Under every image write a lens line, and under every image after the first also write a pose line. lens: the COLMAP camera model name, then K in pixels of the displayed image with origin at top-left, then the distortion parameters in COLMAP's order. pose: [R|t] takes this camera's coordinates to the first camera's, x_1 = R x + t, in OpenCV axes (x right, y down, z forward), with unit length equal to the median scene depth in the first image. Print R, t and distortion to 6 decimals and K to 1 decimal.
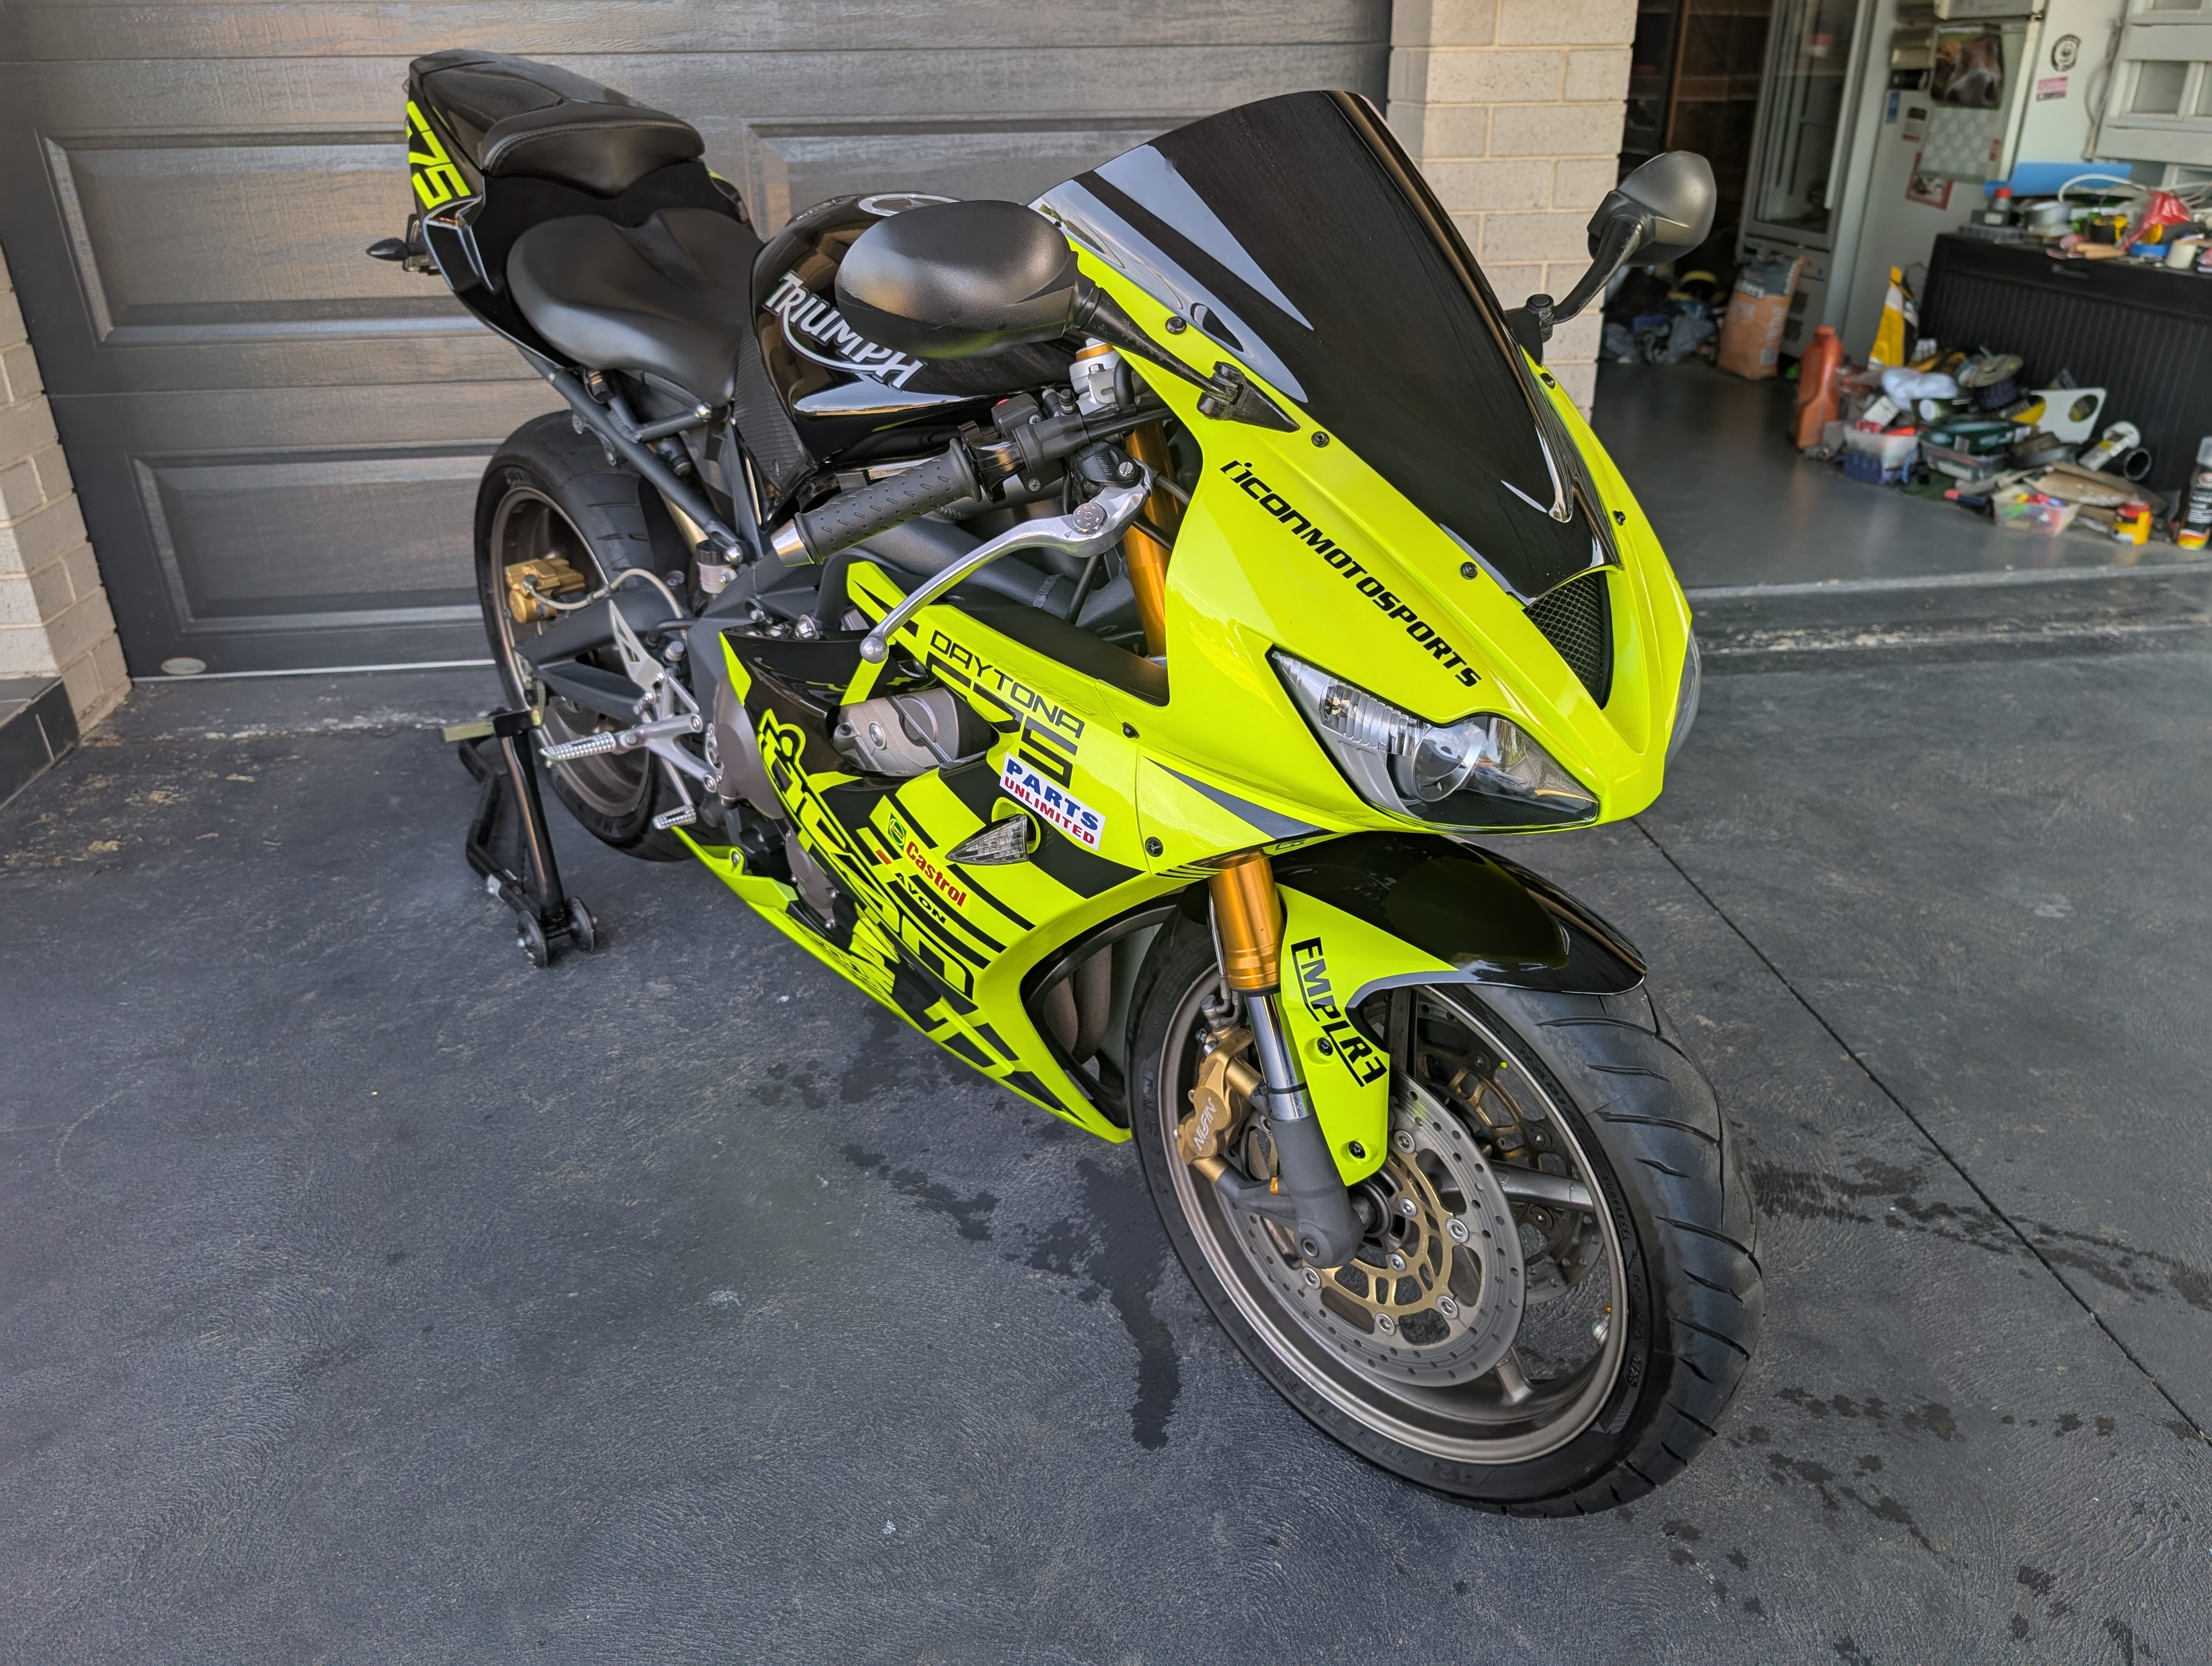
lens RADIAL K [[1607.3, 0, 1112.4], [0, 1607.3, 807.6], [0, 0, 1]] dist [-0.003894, -0.002779]
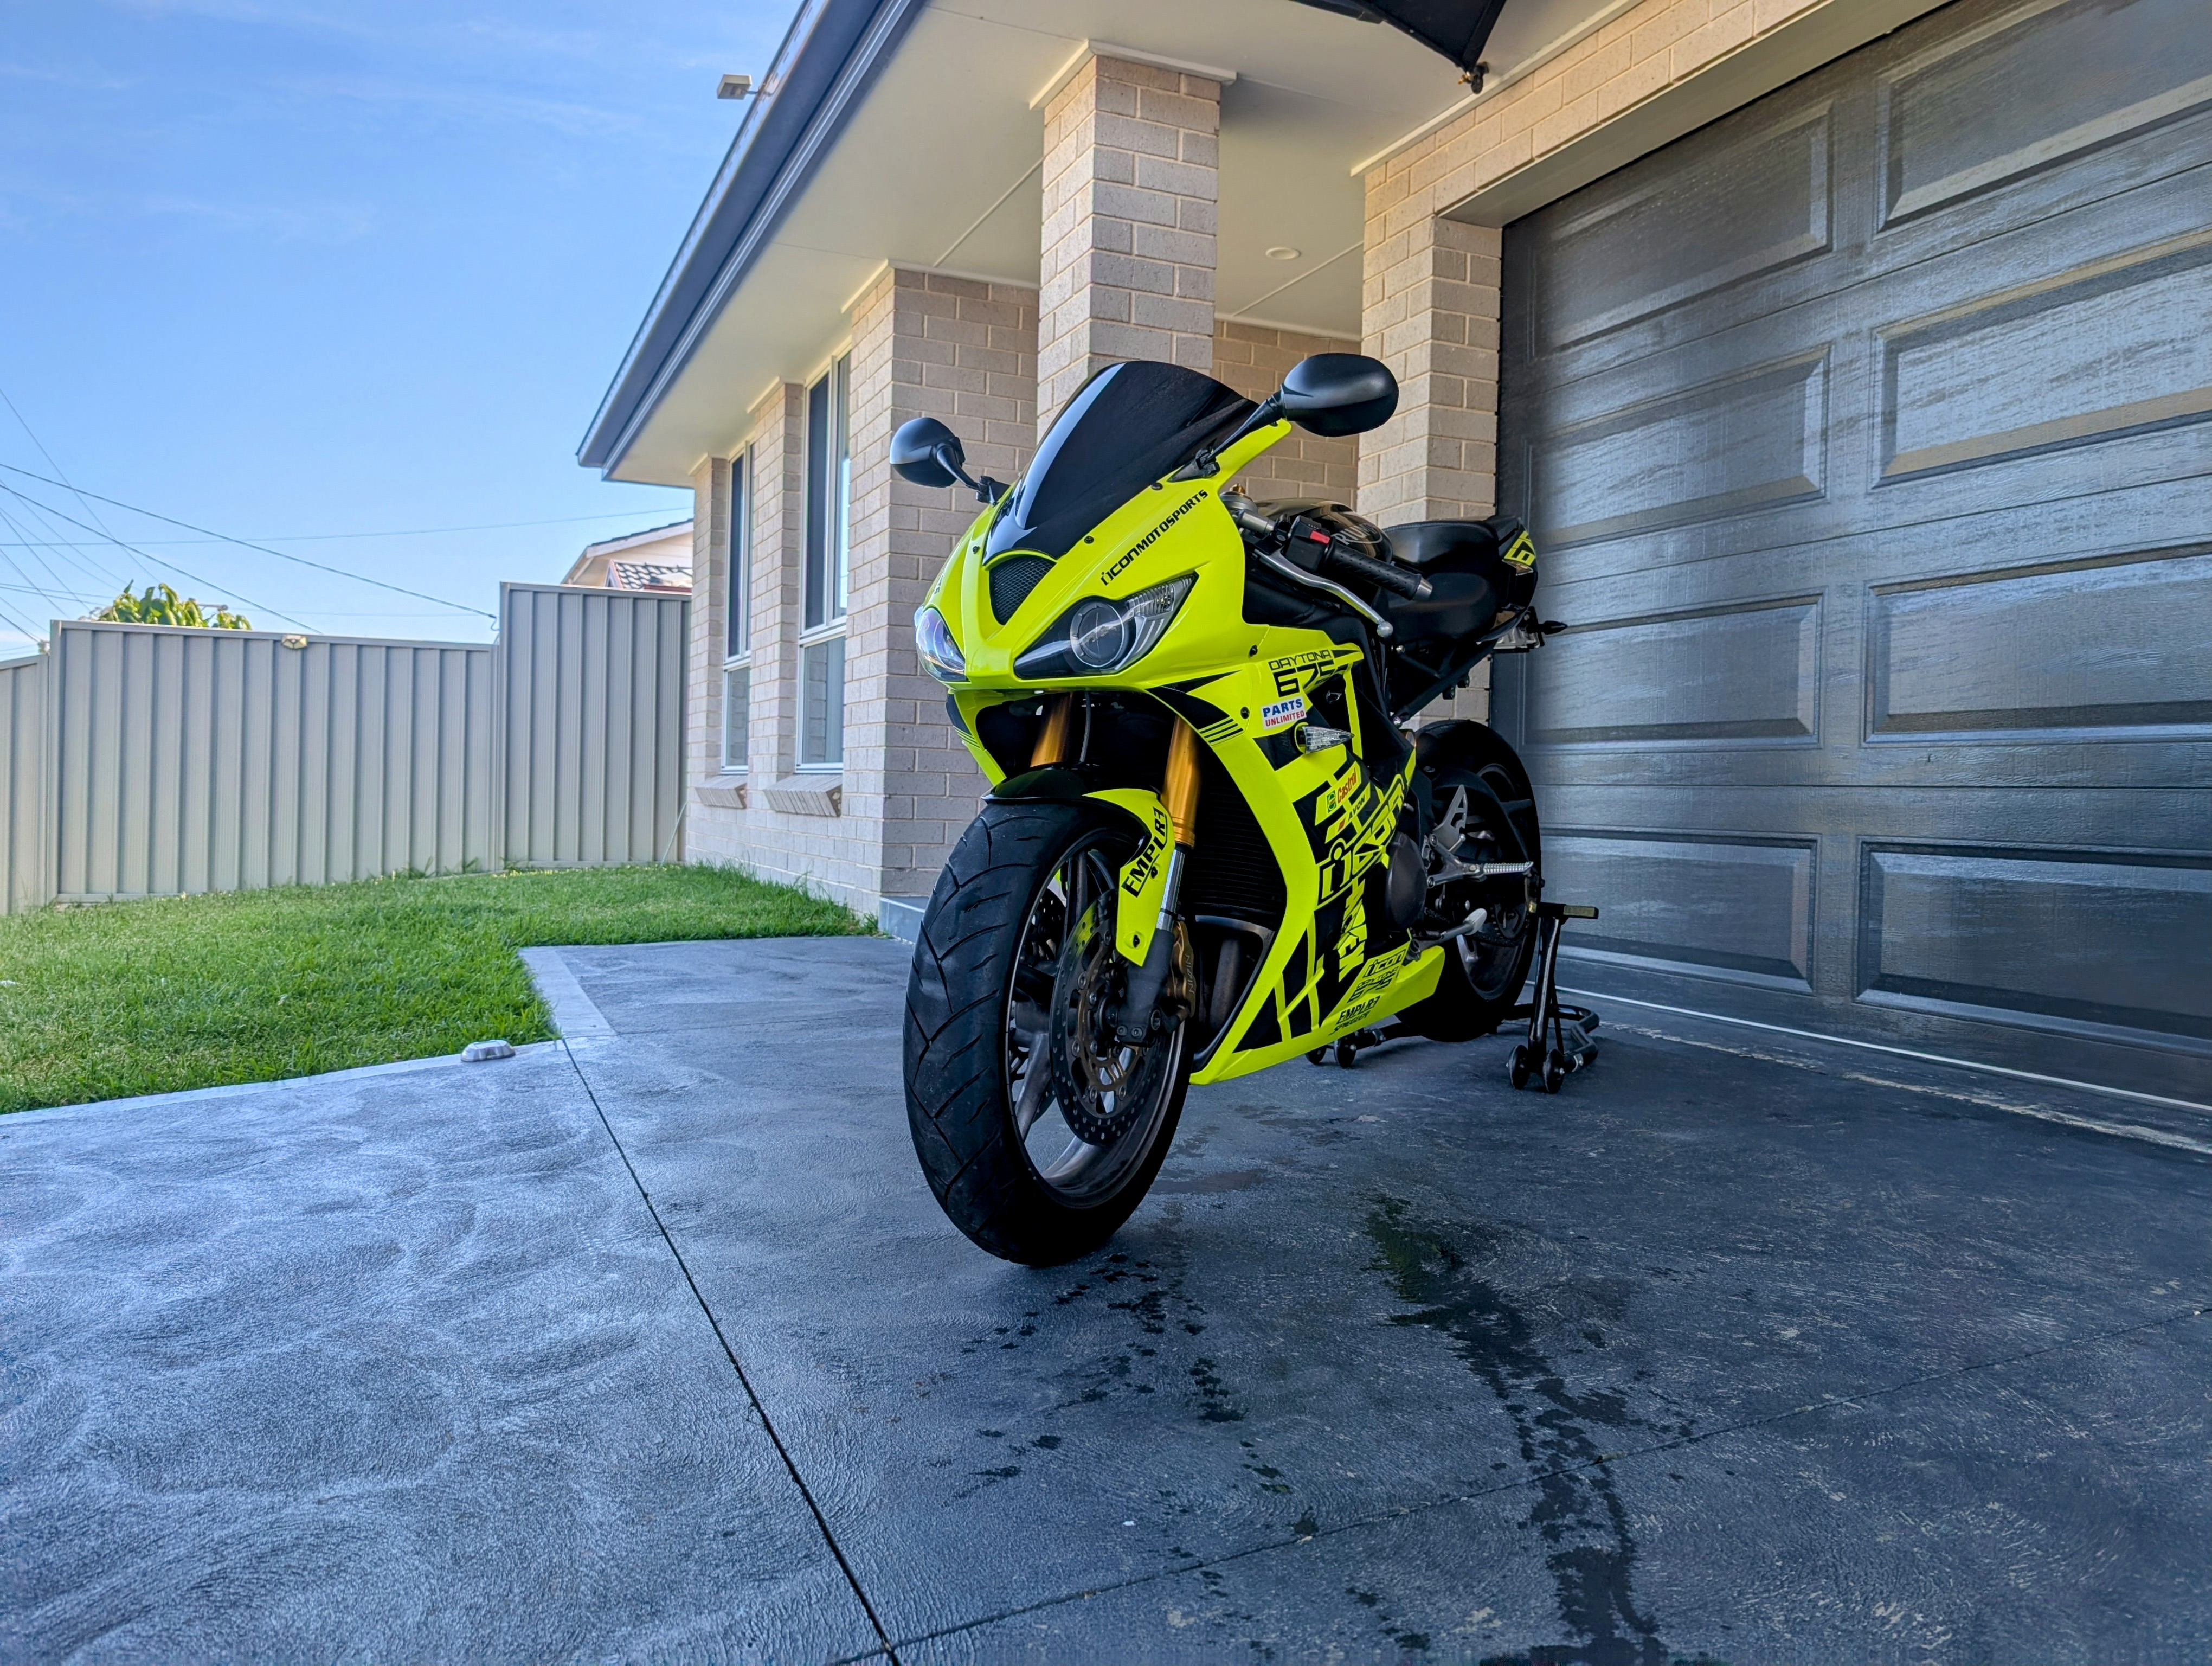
lens RADIAL K [[1607.3, 0, 1112.4], [0, 1607.3, 807.6], [0, 0, 1]] dist [-0.003894, -0.002779]
pose [[0.284066, 0.027037, -0.958424, 1.214752], [-0.436164, 0.893830, -0.104059, 0.150032], [0.853854, 0.447590, 0.265699, 0.429390]]
